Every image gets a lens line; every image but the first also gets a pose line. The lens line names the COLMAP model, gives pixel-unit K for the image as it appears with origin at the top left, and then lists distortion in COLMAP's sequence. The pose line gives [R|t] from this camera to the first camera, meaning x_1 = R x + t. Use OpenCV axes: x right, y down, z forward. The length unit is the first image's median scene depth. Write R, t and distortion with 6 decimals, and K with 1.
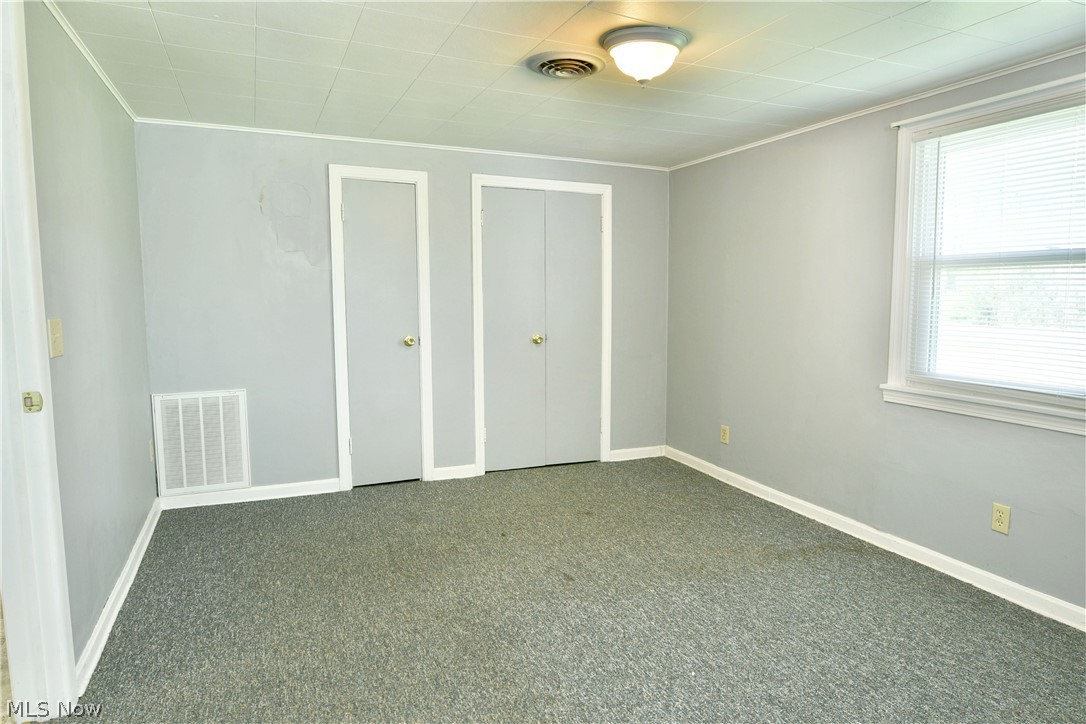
lens RADIAL K [[656.0, 0, 539.1], [0, 656.0, 370.6], [0, 0, 1]] dist [-0.008256, -0.009226]
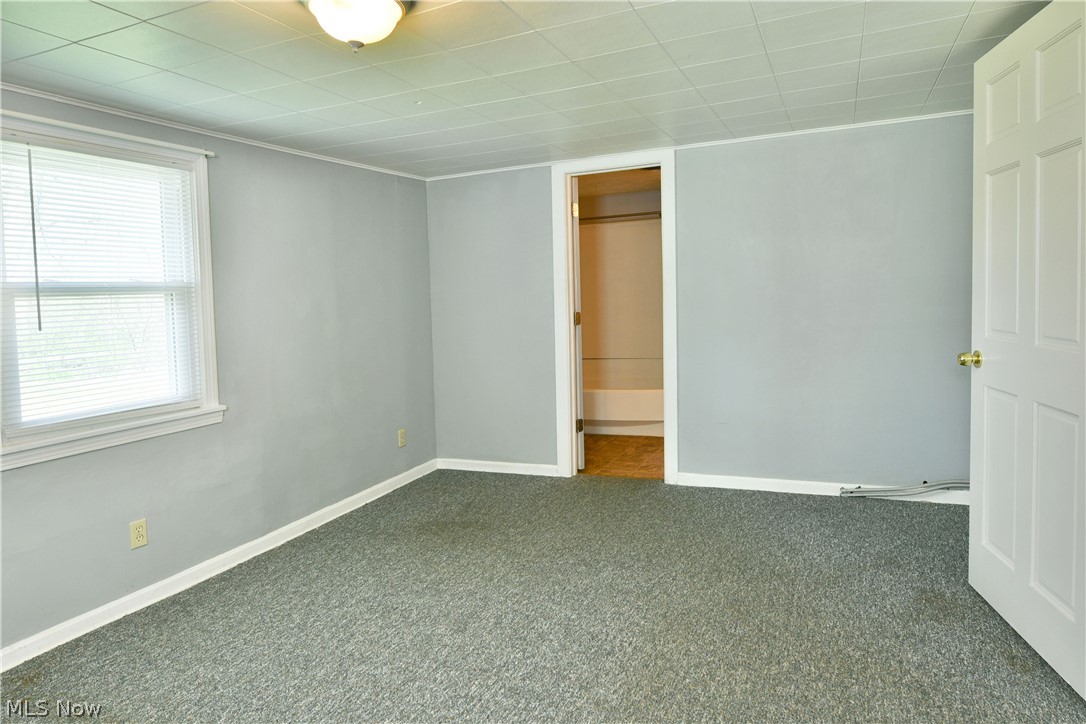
lens RADIAL K [[656.0, 0, 510.5], [0, 656.0, 335.8], [0, 0, 1]] dist [-0.008256, -0.009226]
pose [[-0.667324, -0.015213, 0.744613, -0.395909], [0.128182, 0.982526, 0.134951, -0.129194], [-0.733654, 0.185502, -0.653713, 1.012910]]
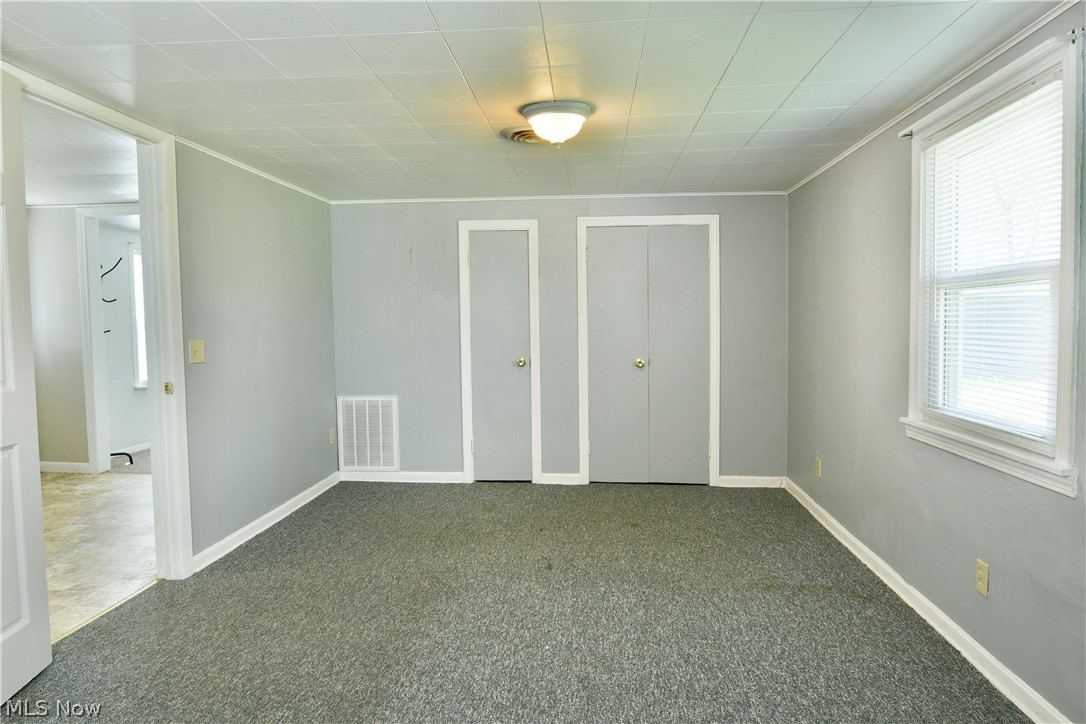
lens RADIAL K [[656.0, 0, 542.1], [0, 656.0, 376.6], [0, 0, 1]] dist [-0.008256, -0.009226]
pose [[0.881500, 0.029126, -0.471284, 0.501857], [-0.044749, 0.998757, -0.021974, 0.006220], [0.470058, 0.040459, 0.881708, -0.031613]]
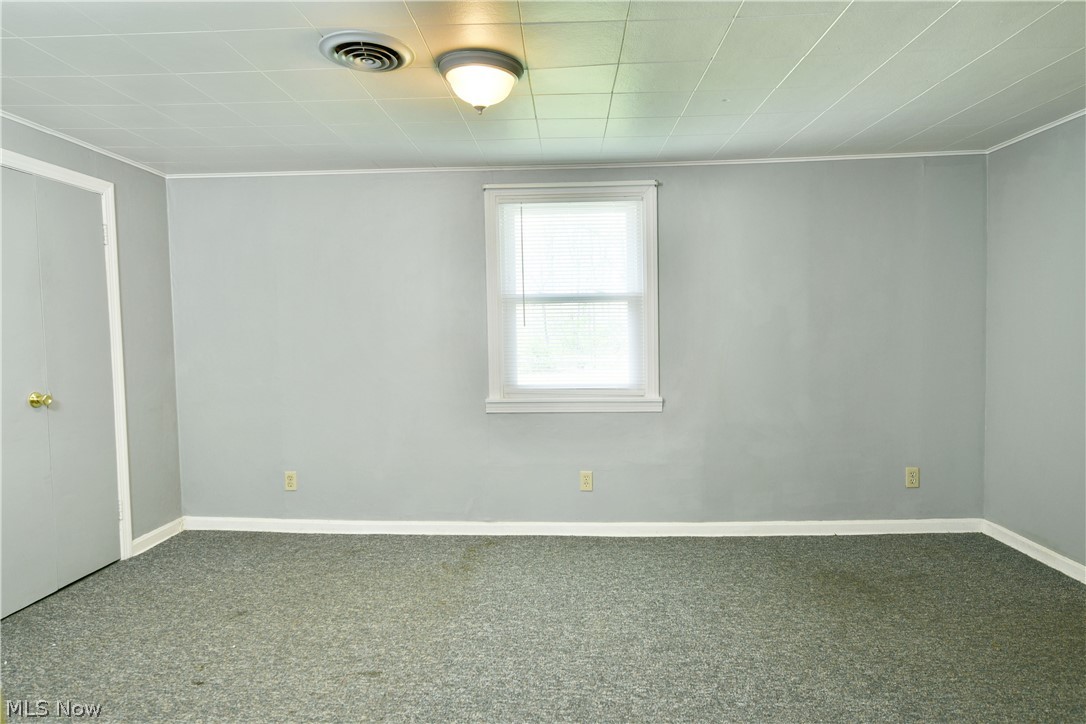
lens RADIAL K [[656.0, 0, 544.6], [0, 656.0, 365.6], [0, 0, 1]] dist [-0.008256, -0.009226]
pose [[0.429178, -0.061101, 0.901151, -0.501422], [0.117651, 0.992991, 0.011295, -0.040083], [-0.895525, 0.101174, 0.433358, 0.371848]]
